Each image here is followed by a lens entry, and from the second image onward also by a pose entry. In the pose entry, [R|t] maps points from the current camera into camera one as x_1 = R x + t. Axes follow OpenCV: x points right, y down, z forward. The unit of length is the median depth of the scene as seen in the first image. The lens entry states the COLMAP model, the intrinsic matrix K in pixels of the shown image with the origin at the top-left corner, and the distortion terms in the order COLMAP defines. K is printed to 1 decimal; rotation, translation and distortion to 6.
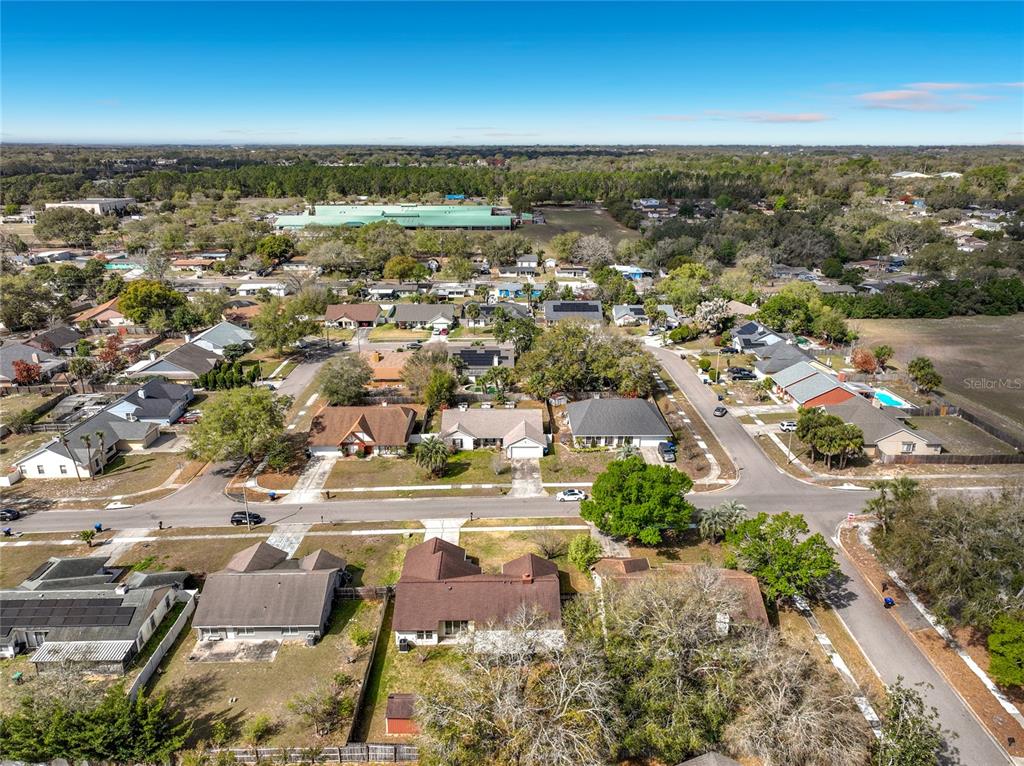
lens RADIAL K [[755.1, 0, 512.0], [0, 755.1, 383.0], [0, 0, 1]] dist [0.026989, -0.001396]
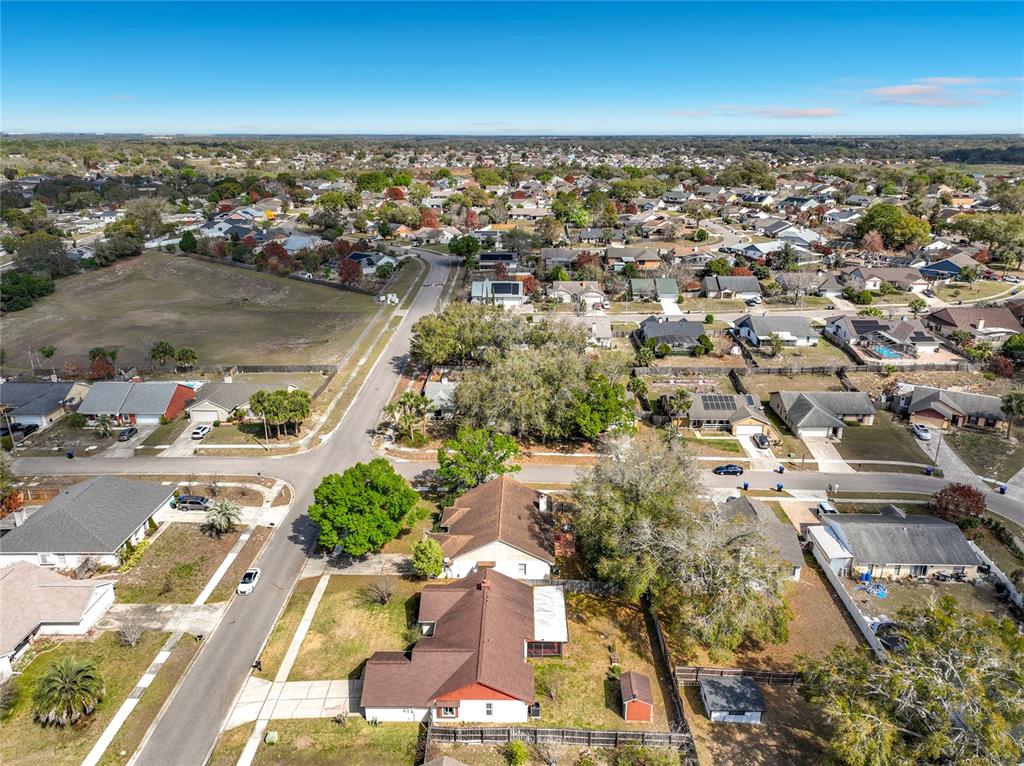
lens RADIAL K [[755.1, 0, 512.0], [0, 755.1, 383.0], [0, 0, 1]] dist [0.026989, -0.001396]
pose [[-0.047167, -0.293364, 0.954837, -0.605514], [0.298241, 0.908163, 0.293757, -0.180380], [-0.953325, 0.298627, 0.044658, 0.618313]]
